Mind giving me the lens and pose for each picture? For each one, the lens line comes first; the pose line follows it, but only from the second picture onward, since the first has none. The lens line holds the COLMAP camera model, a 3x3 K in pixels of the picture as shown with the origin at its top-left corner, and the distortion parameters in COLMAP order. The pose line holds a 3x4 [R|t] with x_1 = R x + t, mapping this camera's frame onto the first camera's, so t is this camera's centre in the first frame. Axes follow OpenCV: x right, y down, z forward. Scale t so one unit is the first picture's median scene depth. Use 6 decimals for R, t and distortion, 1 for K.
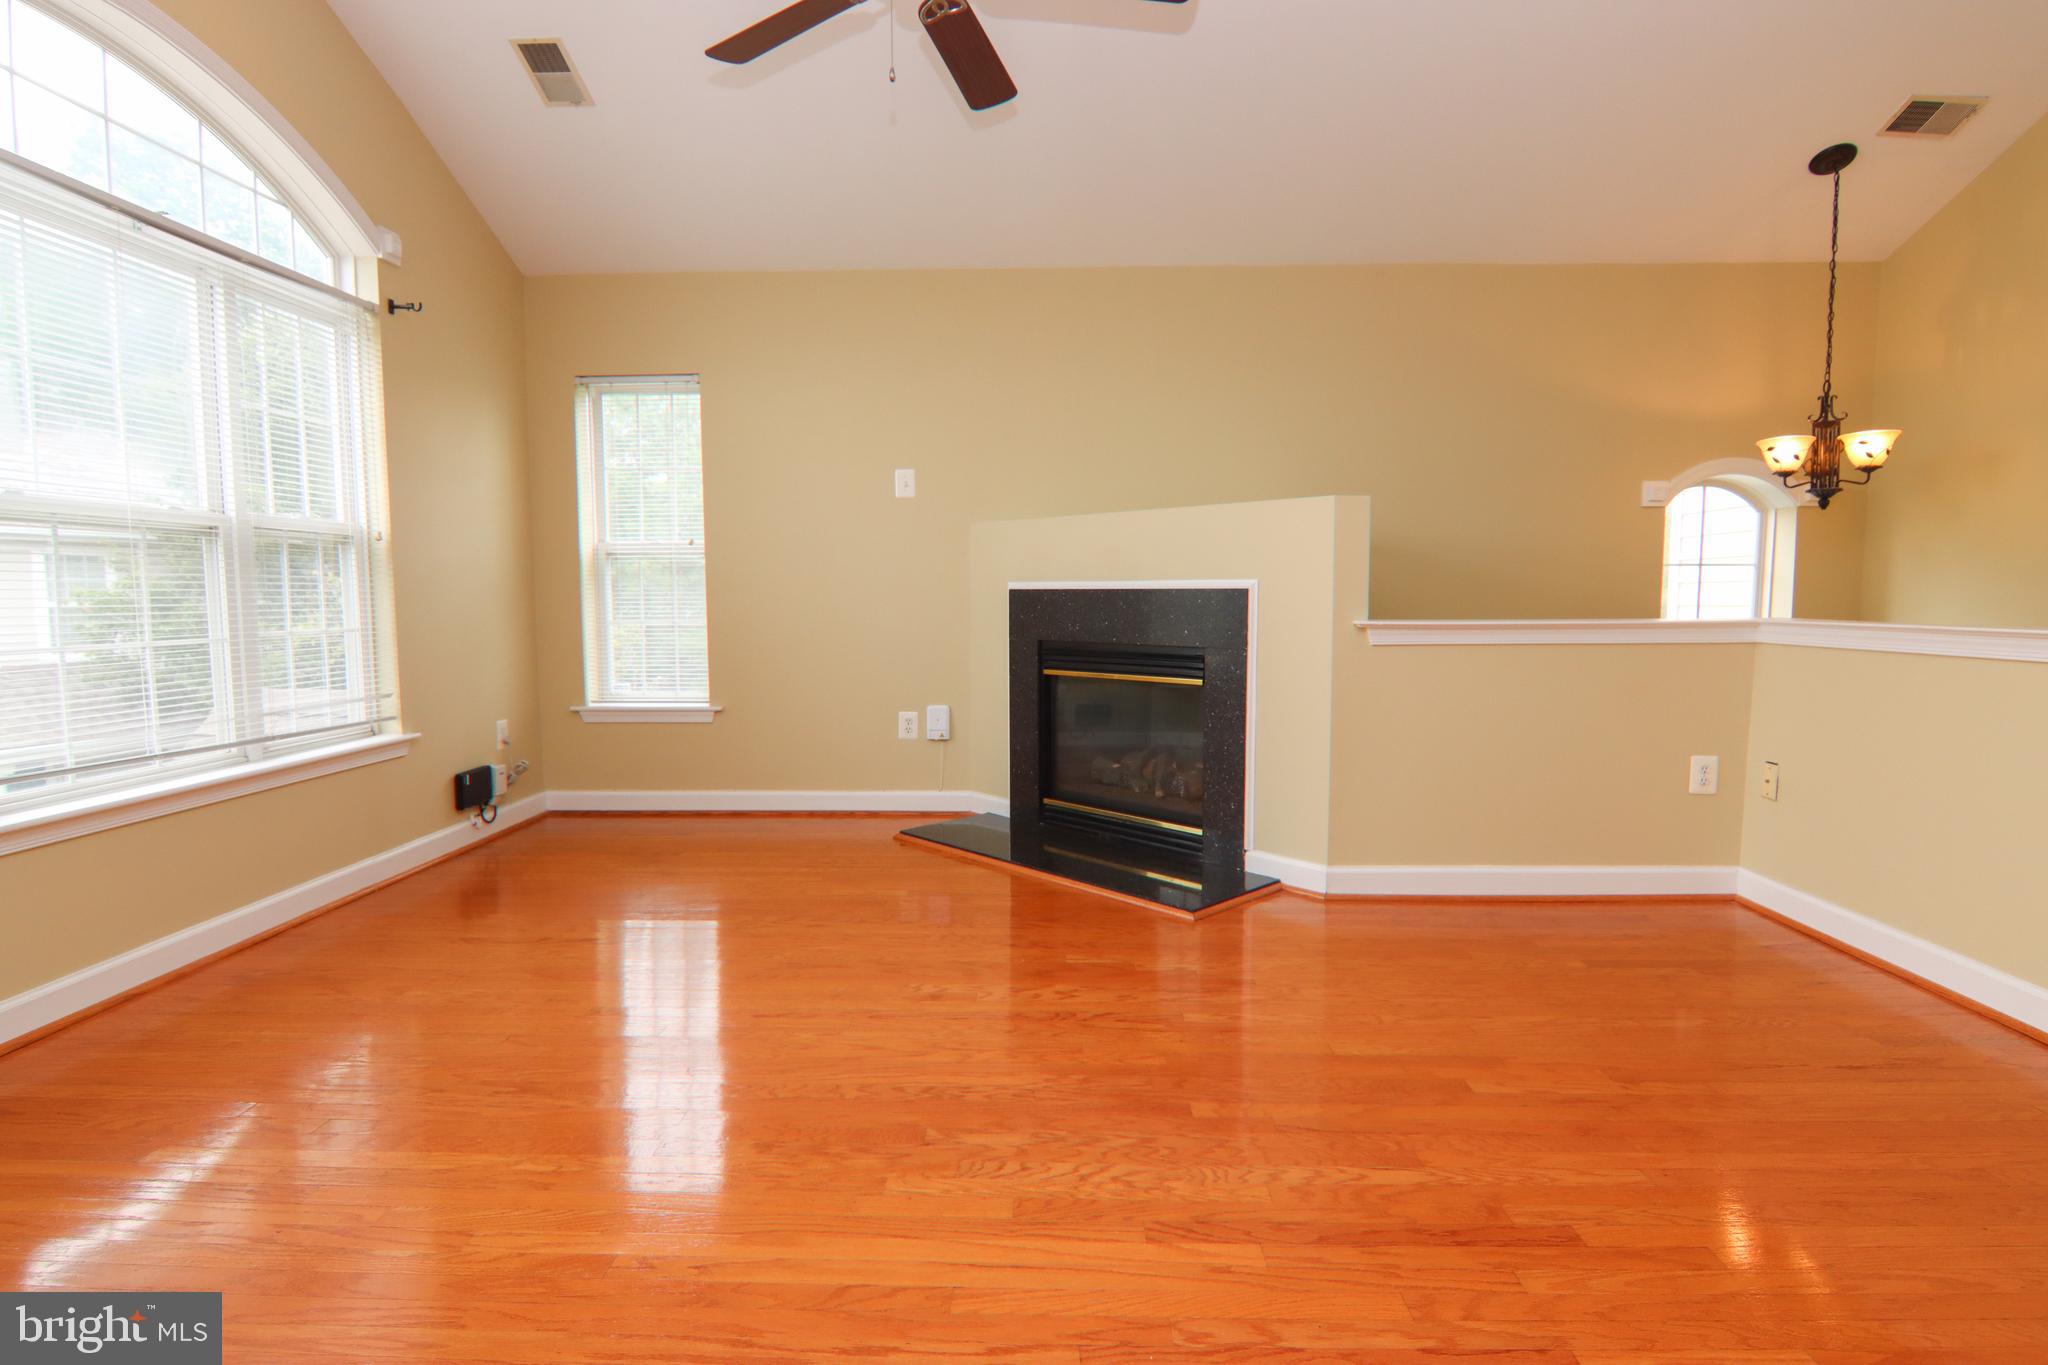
lens RADIAL K [[1049.4, 0, 1029.2], [0, 1049.4, 687.4], [0, 0, 1]] dist [0.000937, -0.014207]
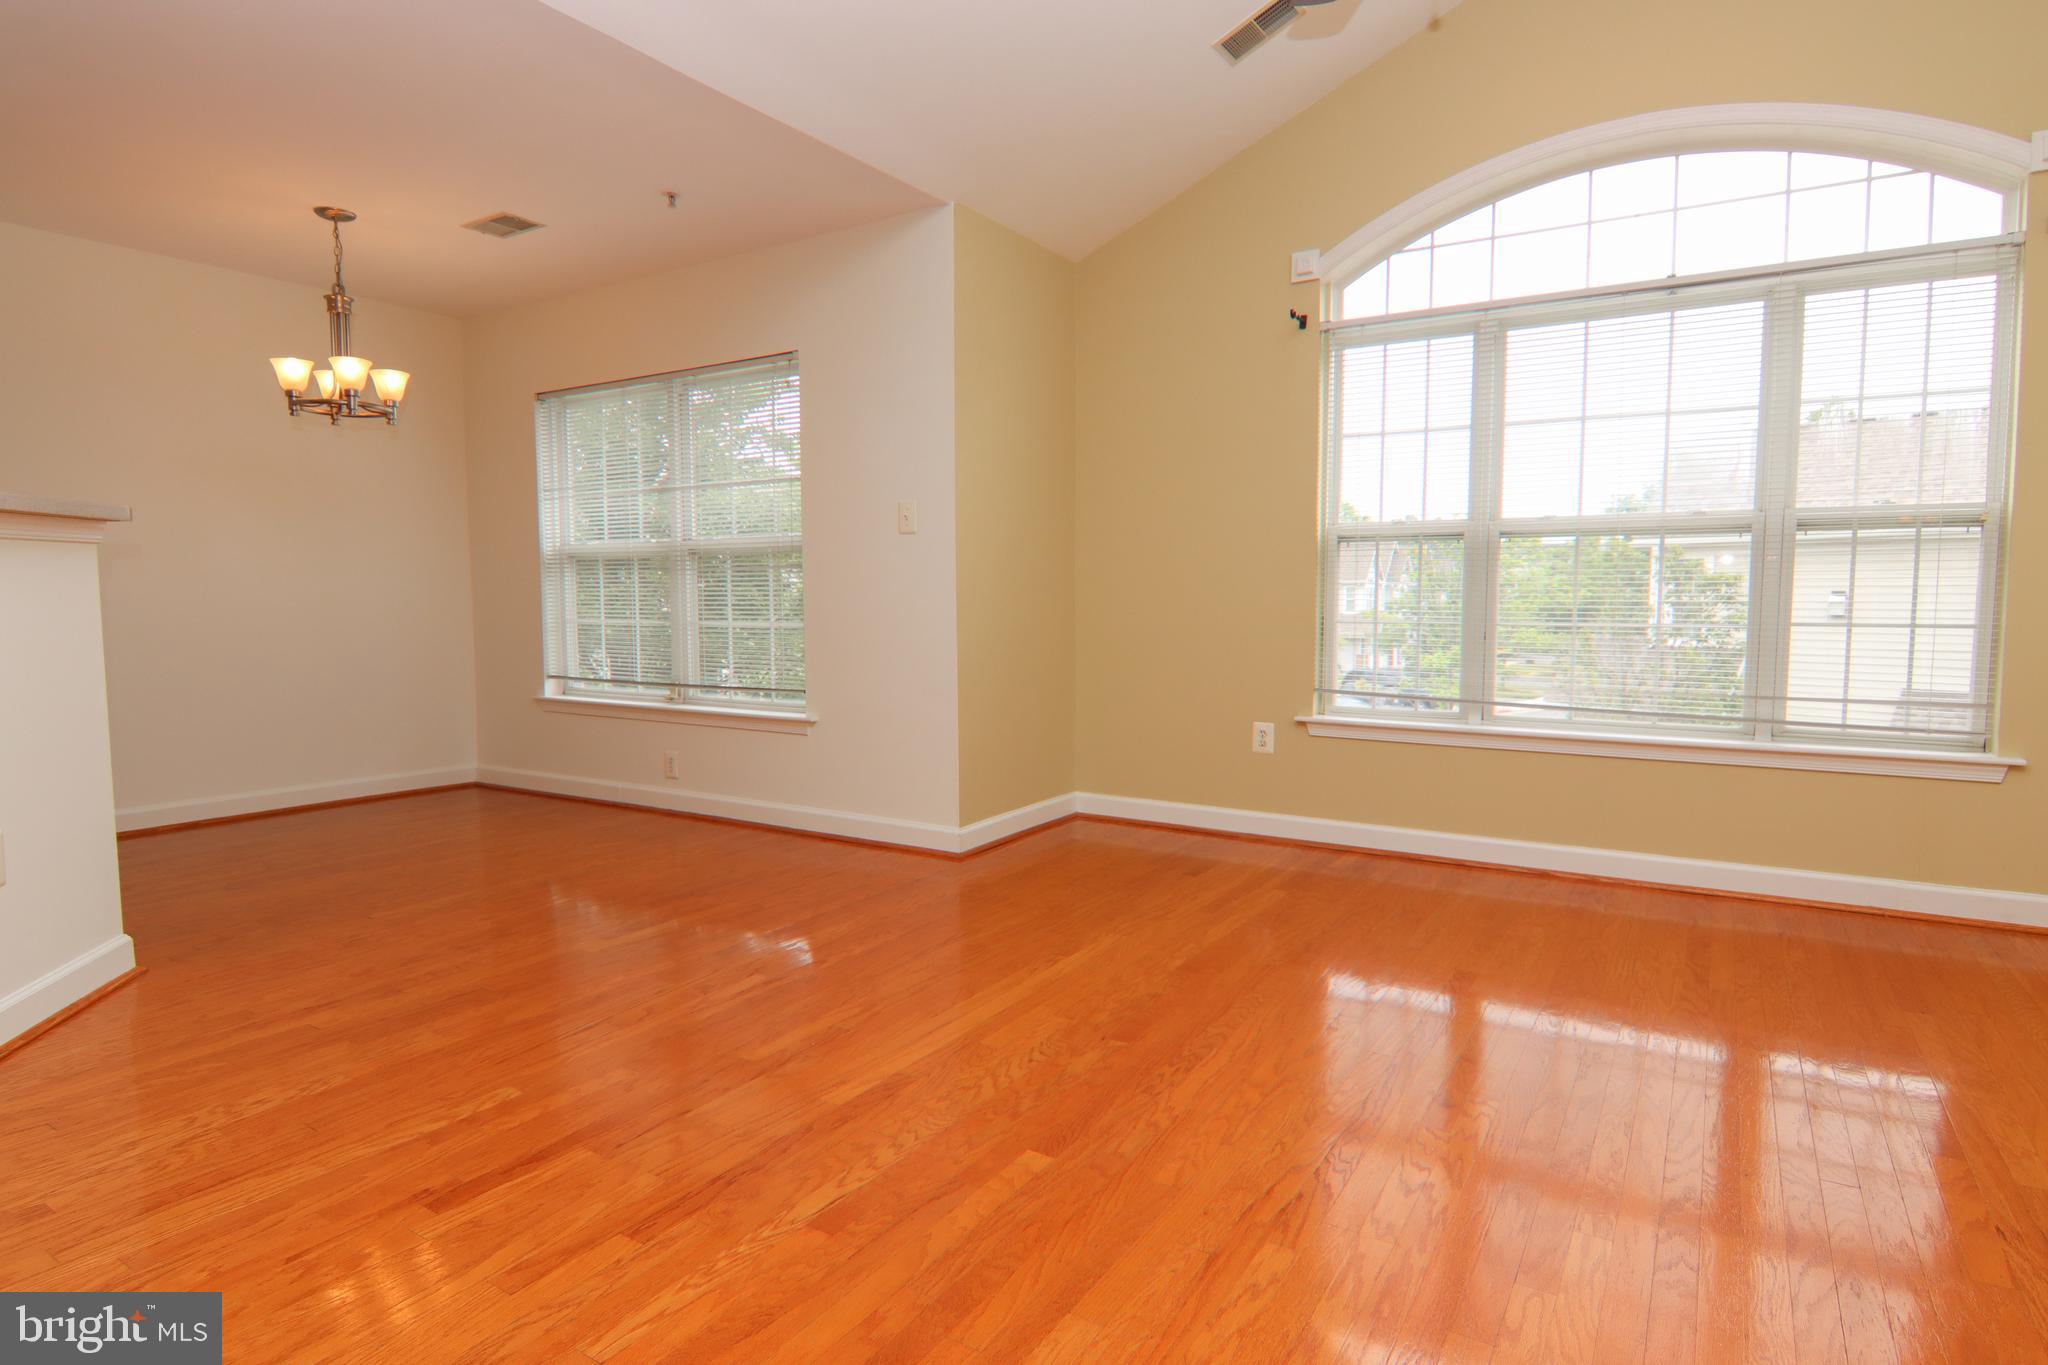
lens RADIAL K [[1095.8, 0, 1024.0], [0, 1095.8, 682.5], [0, 0, 1]] dist [-0.002031, -0.018383]
pose [[-0.518361, 0.072767, -0.852061, 0.485873], [-0.068208, 0.989681, 0.126015, -0.061250], [0.852438, 0.123438, -0.508048, 0.734739]]
